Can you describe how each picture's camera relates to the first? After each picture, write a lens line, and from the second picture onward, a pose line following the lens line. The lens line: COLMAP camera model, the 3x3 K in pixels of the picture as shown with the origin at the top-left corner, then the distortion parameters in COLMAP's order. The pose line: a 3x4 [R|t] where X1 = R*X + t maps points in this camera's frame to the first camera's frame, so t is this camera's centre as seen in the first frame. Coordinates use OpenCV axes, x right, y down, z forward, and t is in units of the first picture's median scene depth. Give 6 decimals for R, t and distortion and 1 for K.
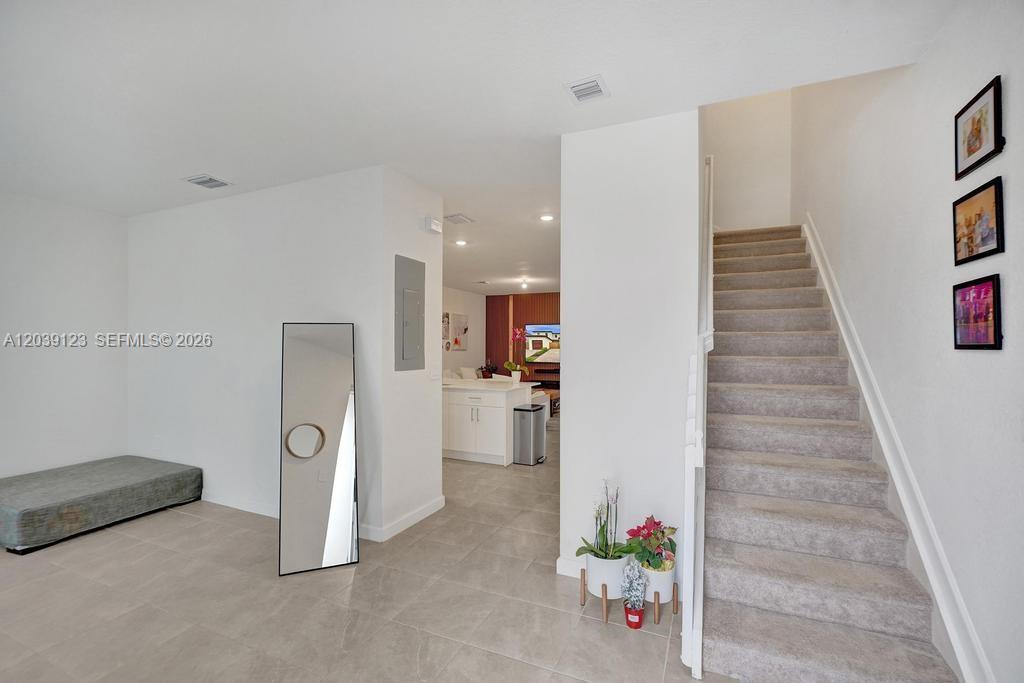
lens RADIAL K [[460.0, 0, 502.9], [0, 460.0, 345.0], [0, 0, 1]] dist [-0.001687, 0.002330]
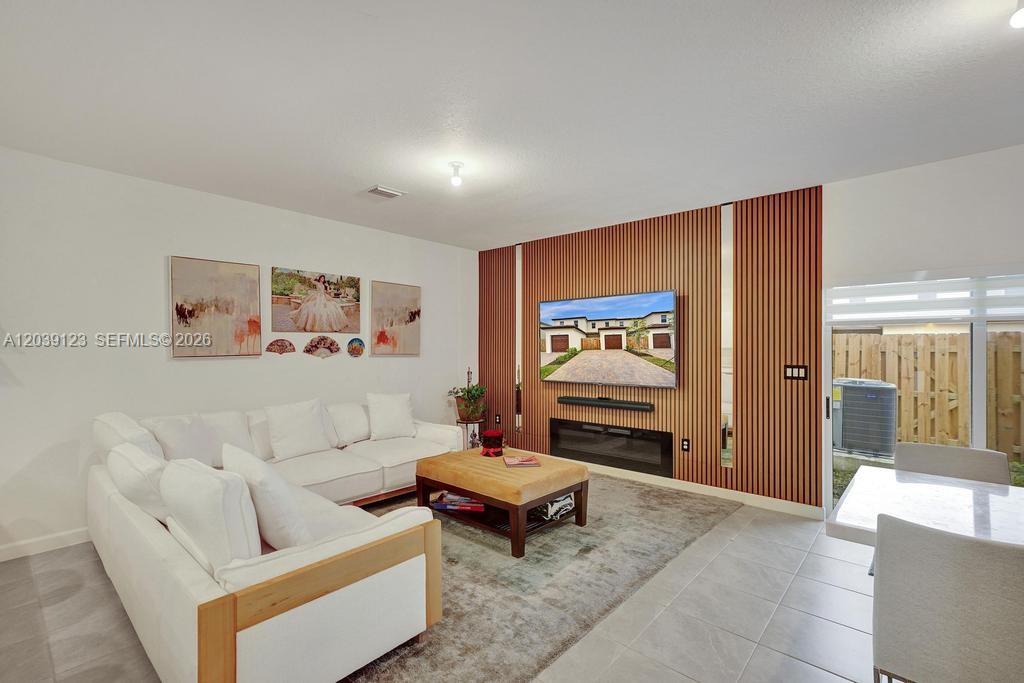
lens RADIAL K [[460.0, 0, 506.3], [0, 460.0, 345.9], [0, 0, 1]] dist [-0.001687, 0.002330]
pose [[0.963885, -0.011368, -0.266076, 0.431326], [0.010336, 0.999933, -0.005280, 0.014360], [0.266118, 0.002339, 0.963938, 1.575460]]
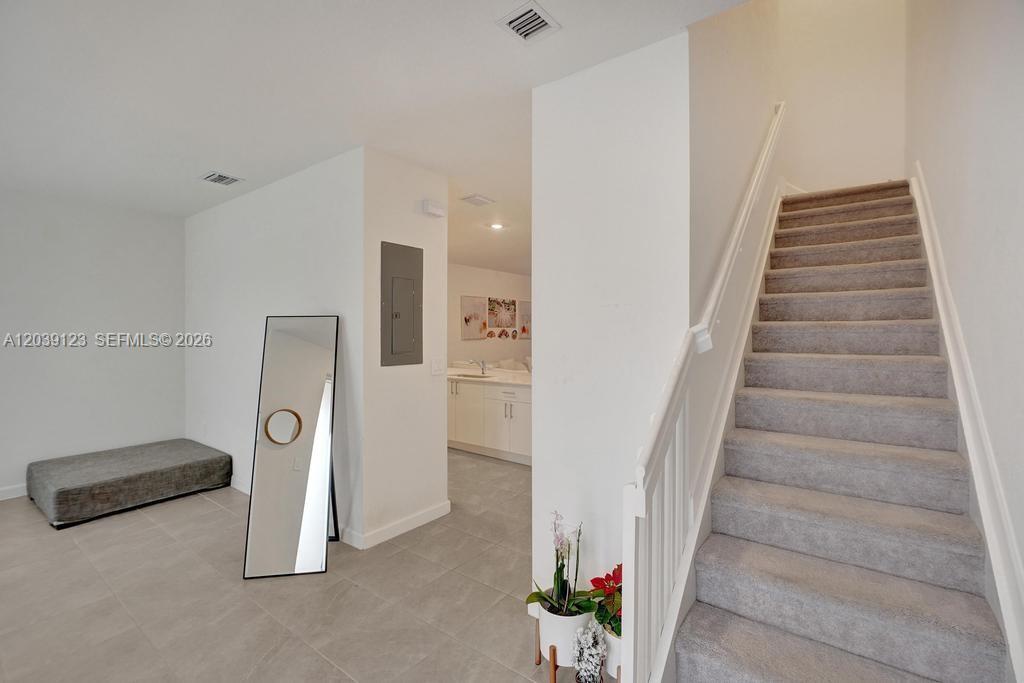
lens RADIAL K [[460.0, 0, 506.8], [0, 460.0, 331.0], [0, 0, 1]] dist [-0.001687, 0.002330]
pose [[0.975698, -0.002361, -0.219108, 0.208492], [0.002438, 0.999997, 0.000081, -0.014050], [0.219107, -0.000613, 0.975701, 0.139205]]
